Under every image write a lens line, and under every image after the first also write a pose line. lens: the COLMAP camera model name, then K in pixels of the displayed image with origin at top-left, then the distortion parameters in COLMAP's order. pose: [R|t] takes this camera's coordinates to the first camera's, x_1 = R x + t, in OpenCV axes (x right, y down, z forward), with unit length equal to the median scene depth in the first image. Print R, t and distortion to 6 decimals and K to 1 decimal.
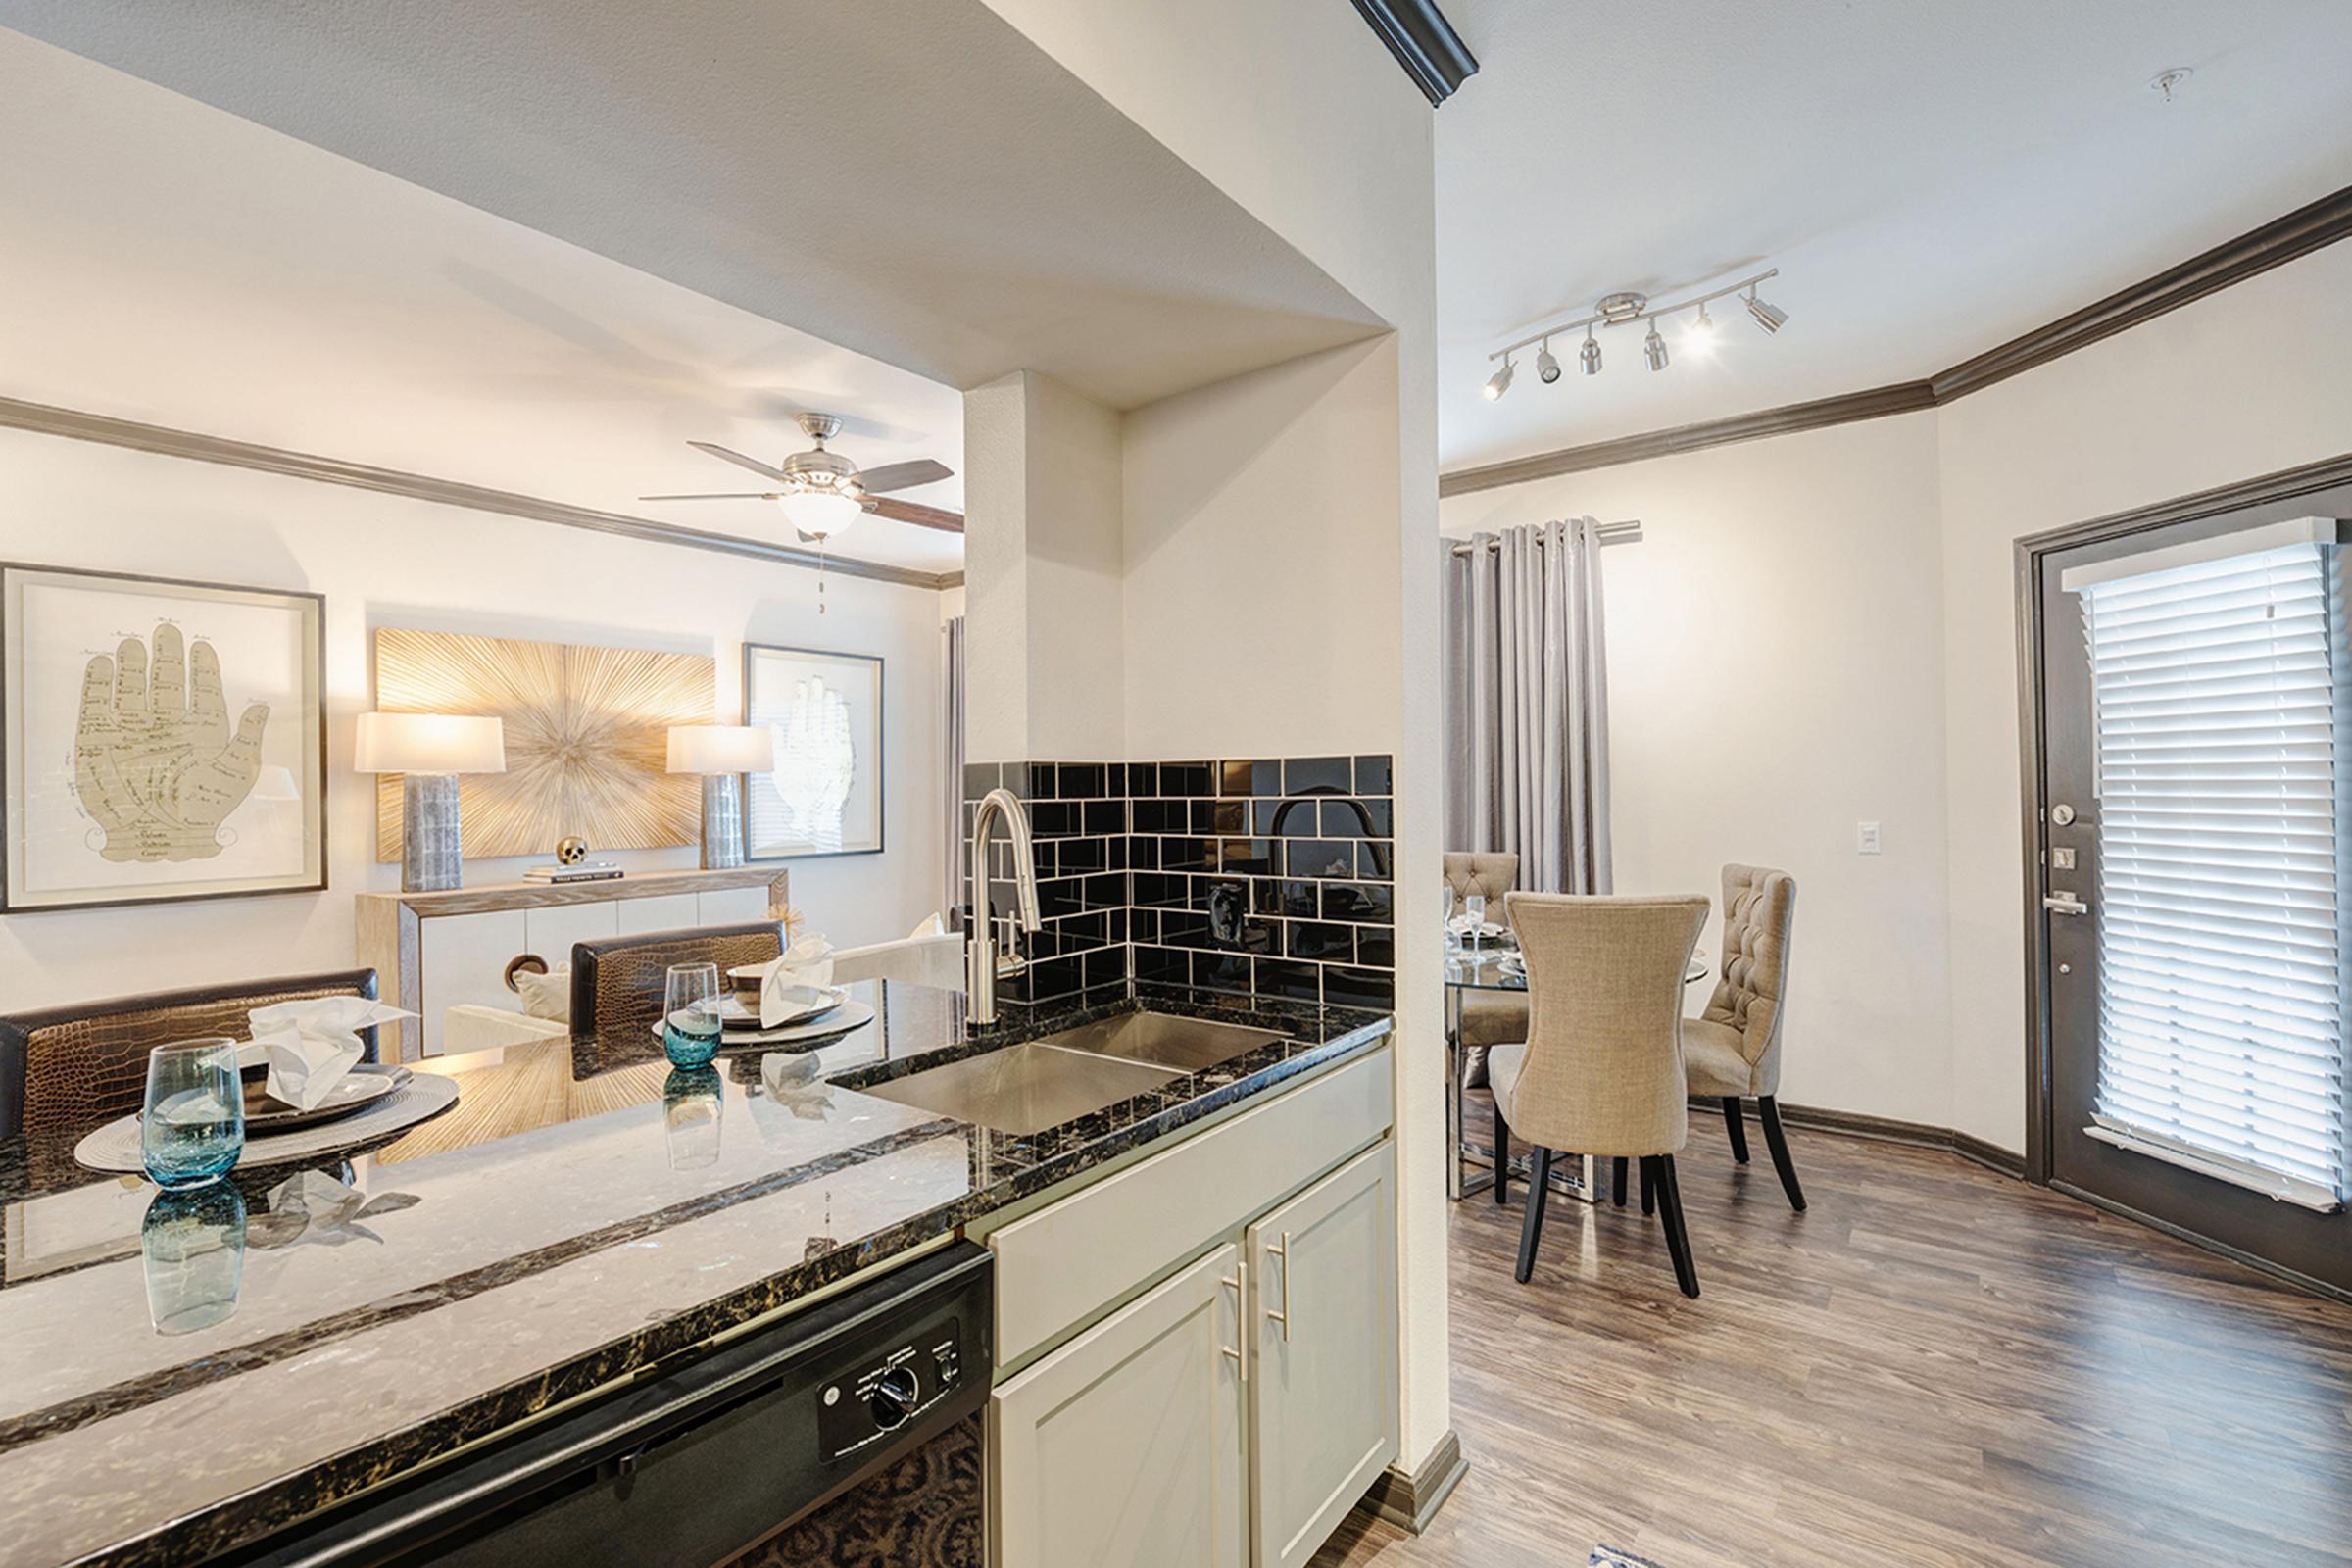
lens RADIAL K [[1034.9, 0, 1174.2], [0, 1034.9, 777.0], [0, 0, 1]] dist [-0.008795, -0.001316]
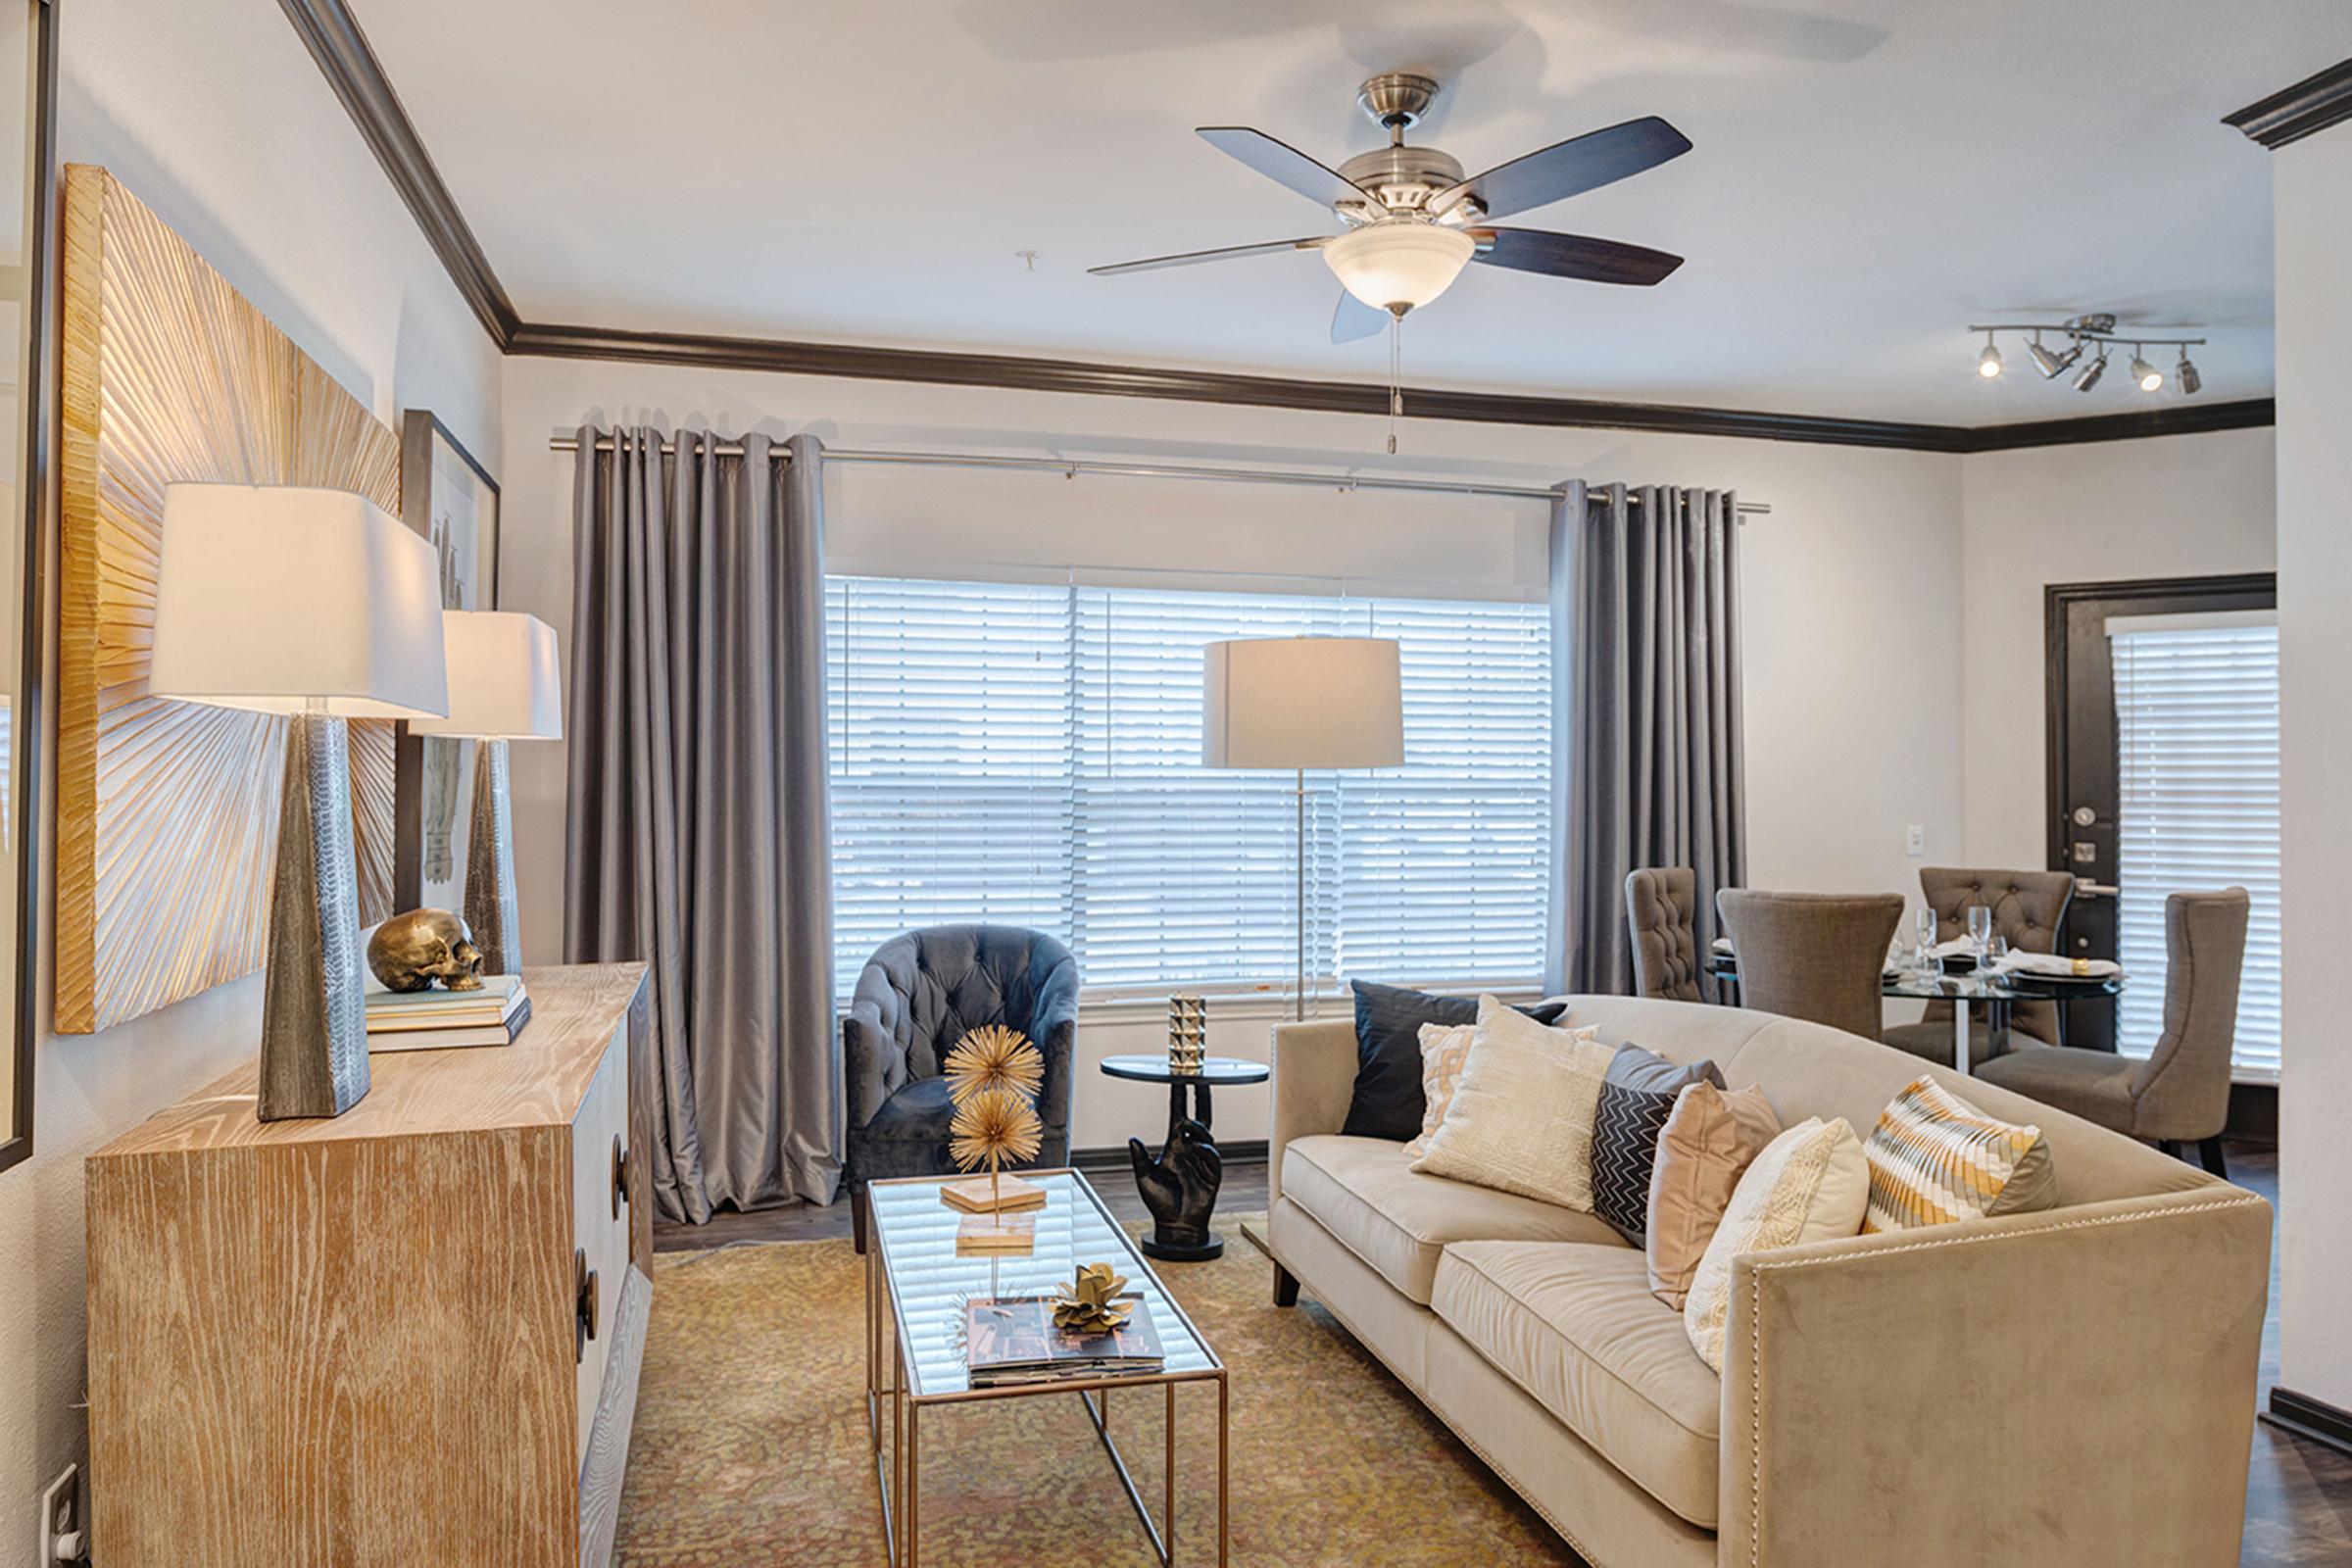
lens RADIAL K [[1564.3, 0, 1177.3], [0, 1564.3, 774.3], [0, 0, 1]] dist [-0.002585, -0.002042]
pose [[0.611802, 0.016785, 0.790833, -1.334463], [-0.014140, 0.999847, -0.010282, 0.022184], [-0.790885, -0.004892, 0.611946, 0.756429]]
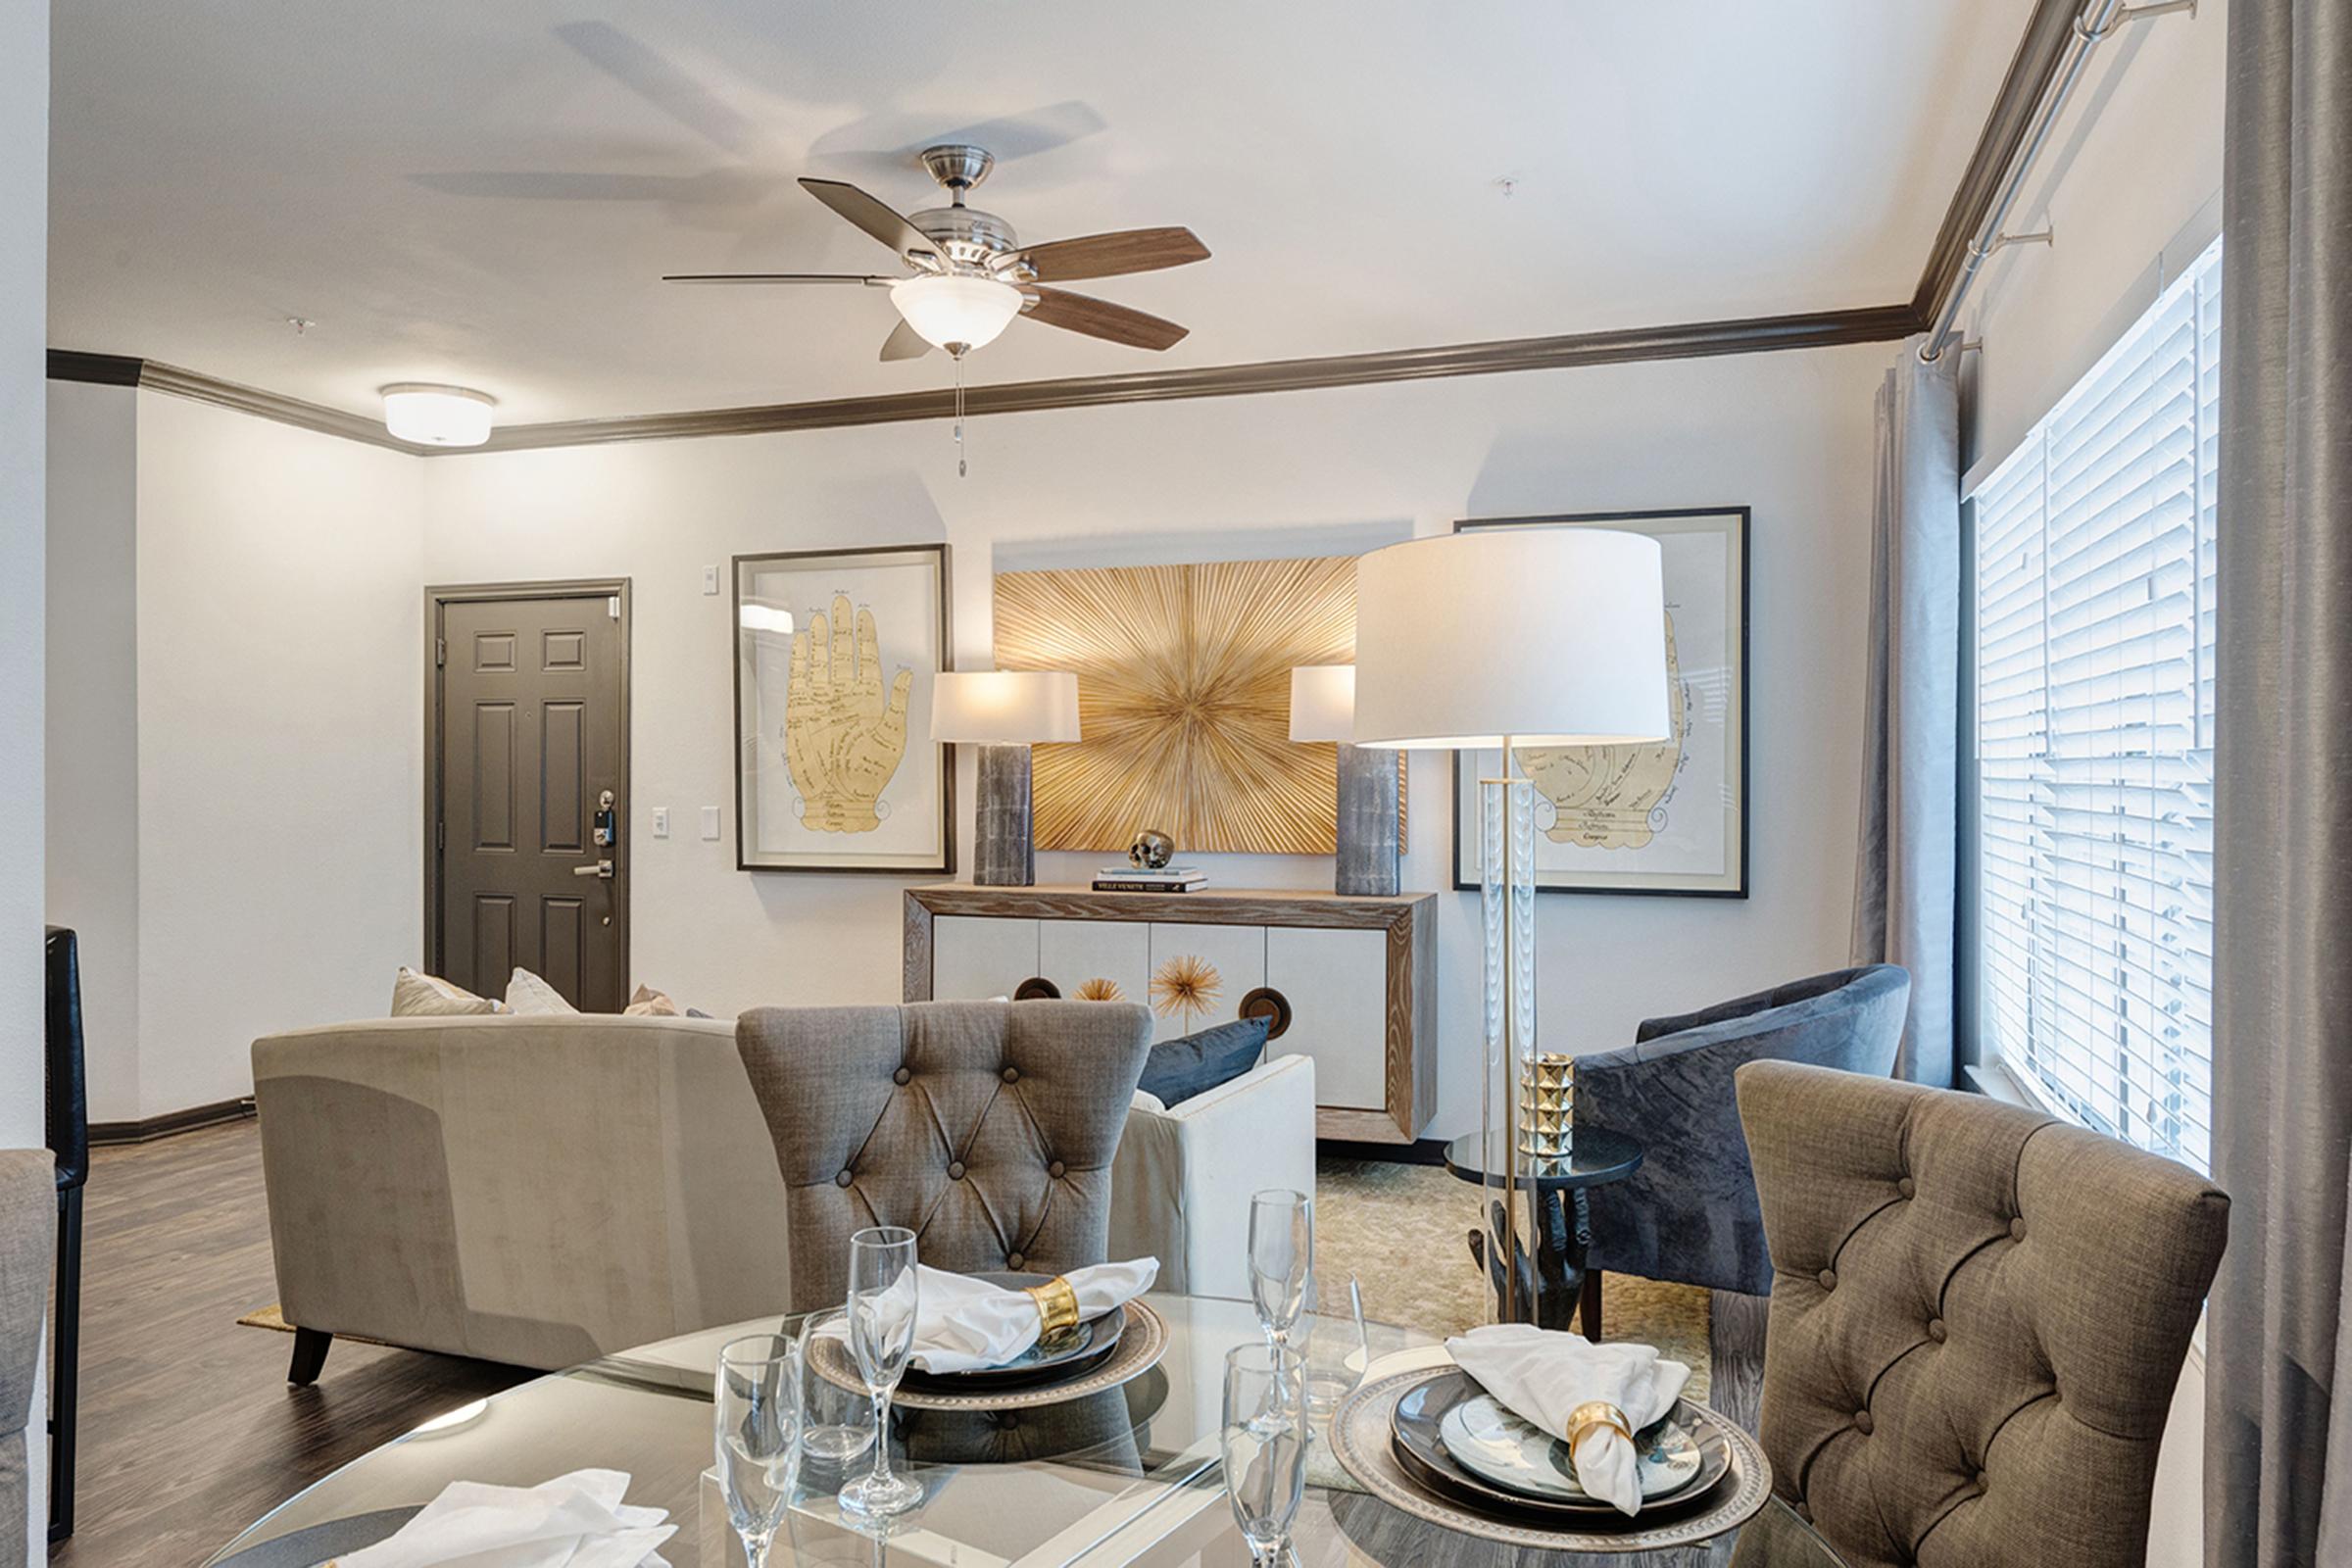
lens RADIAL K [[1551.3, 0, 1173.3], [0, 1551.3, 776.2], [0, 0, 1]] dist [-0.002967, -0.003623]
pose [[0.315974, 0.015586, -0.948640, 0.720758], [0.000991, 0.999859, 0.016758, 0.003096], [0.948767, -0.006235, 0.315914, 1.058700]]
